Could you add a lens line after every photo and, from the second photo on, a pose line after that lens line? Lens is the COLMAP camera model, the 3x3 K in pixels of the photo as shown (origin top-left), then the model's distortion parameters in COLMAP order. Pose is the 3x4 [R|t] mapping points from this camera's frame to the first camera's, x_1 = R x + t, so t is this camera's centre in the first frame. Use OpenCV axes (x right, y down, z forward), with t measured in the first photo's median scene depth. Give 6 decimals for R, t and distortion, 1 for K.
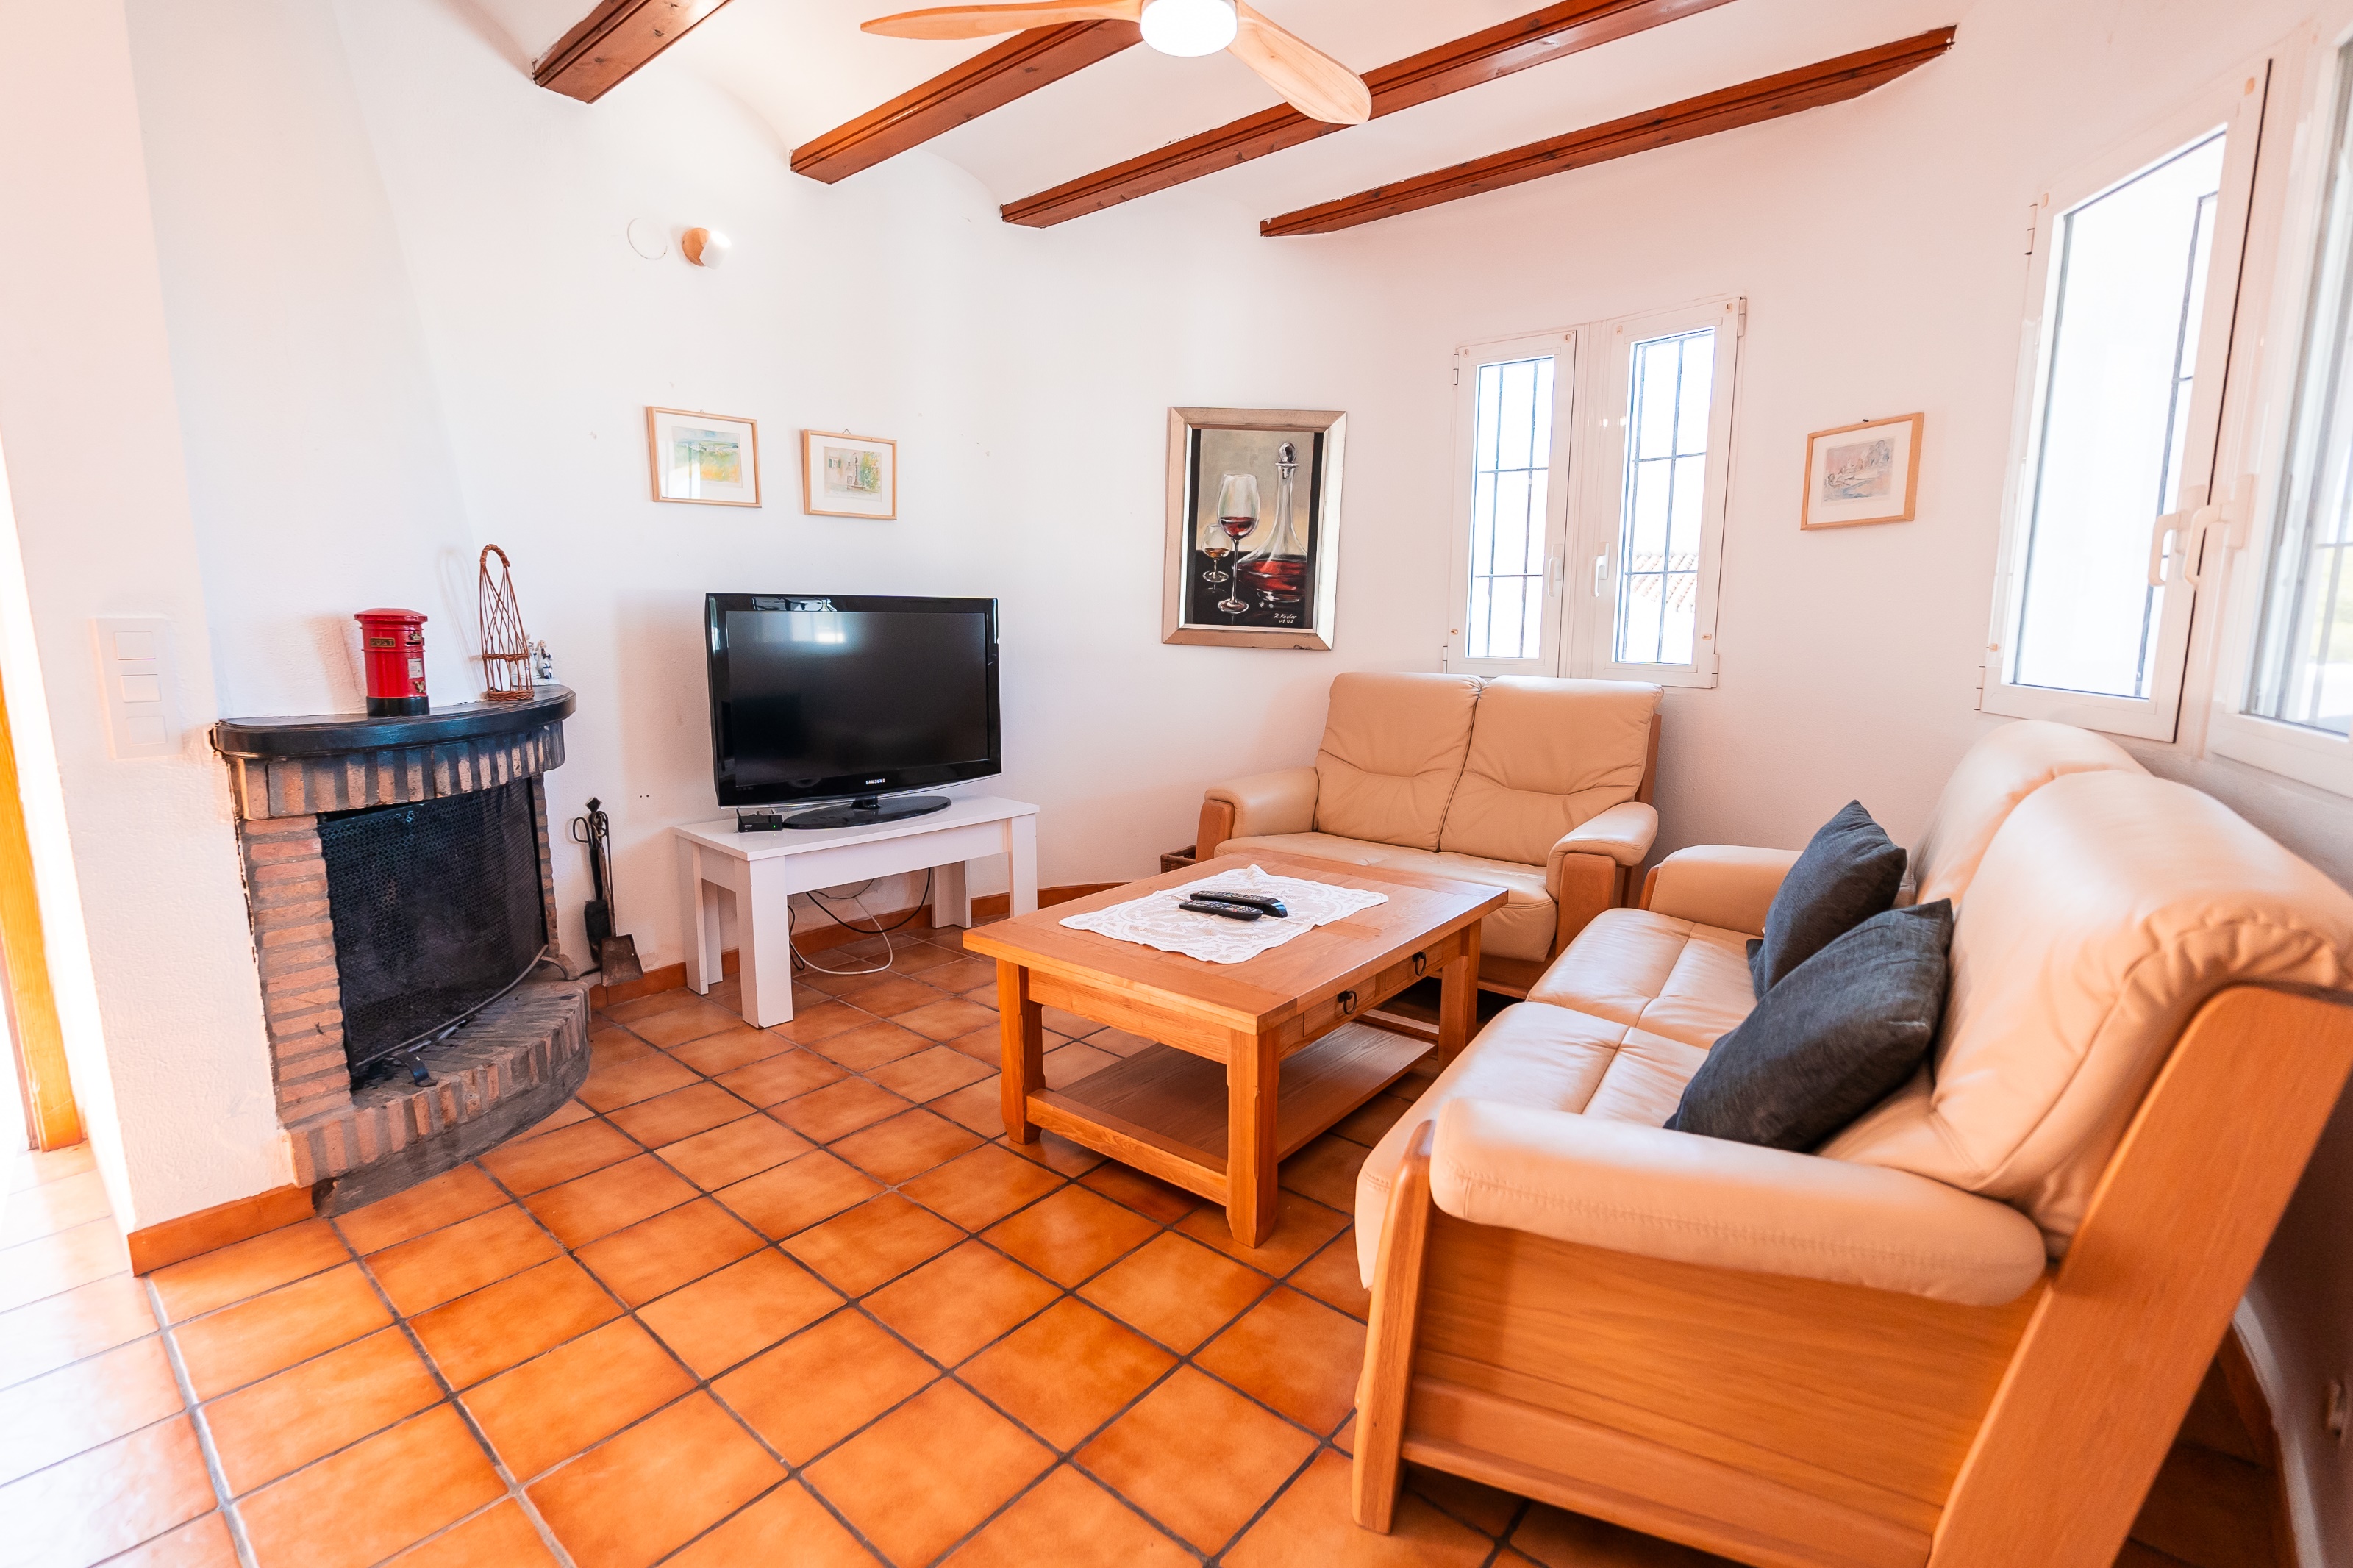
lens RADIAL K [[1071.6, 0, 1177.0], [0, 1071.6, 773.8], [0, 0, 1]] dist [-0.009053, 0.001225]
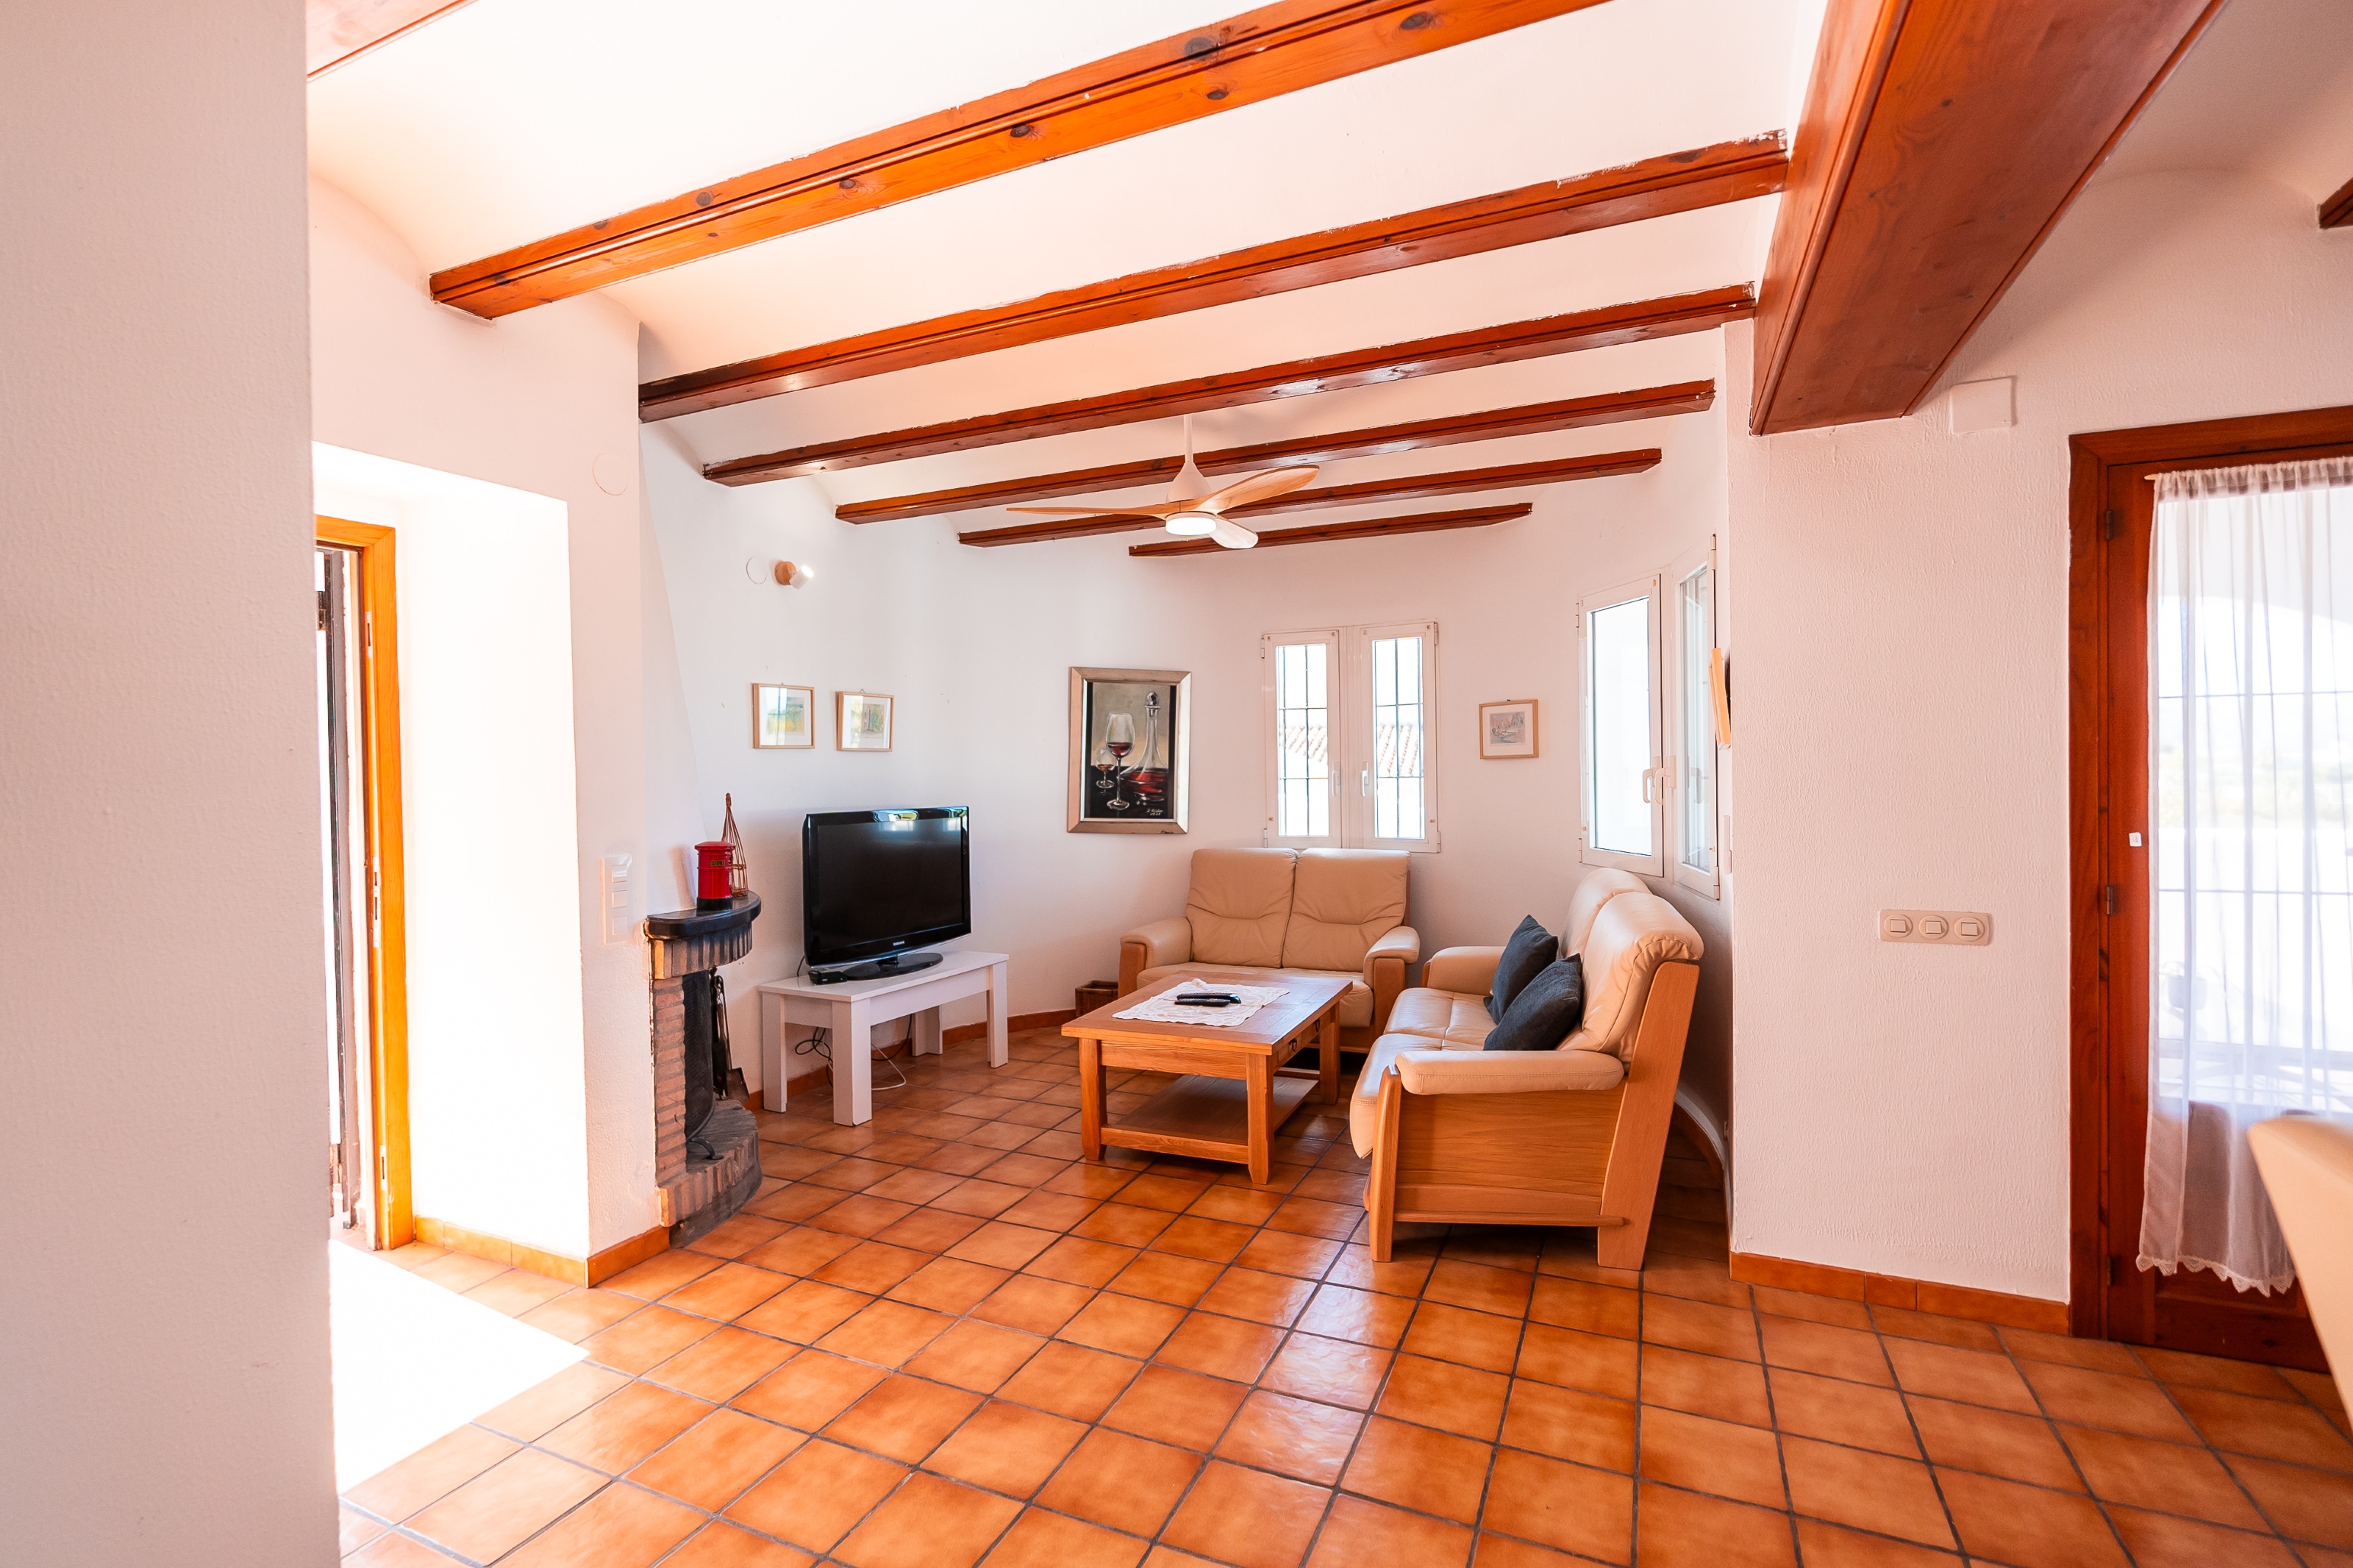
lens RADIAL K [[1071.6, 0, 1177.0], [0, 1071.6, 773.8], [0, 0, 1]] dist [-0.009053, 0.001225]
pose [[0.959316, -0.016954, 0.281827, -0.371000], [0.058136, 0.988666, -0.138416, 0.003536], [-0.276286, 0.149169, 0.949429, -0.497842]]
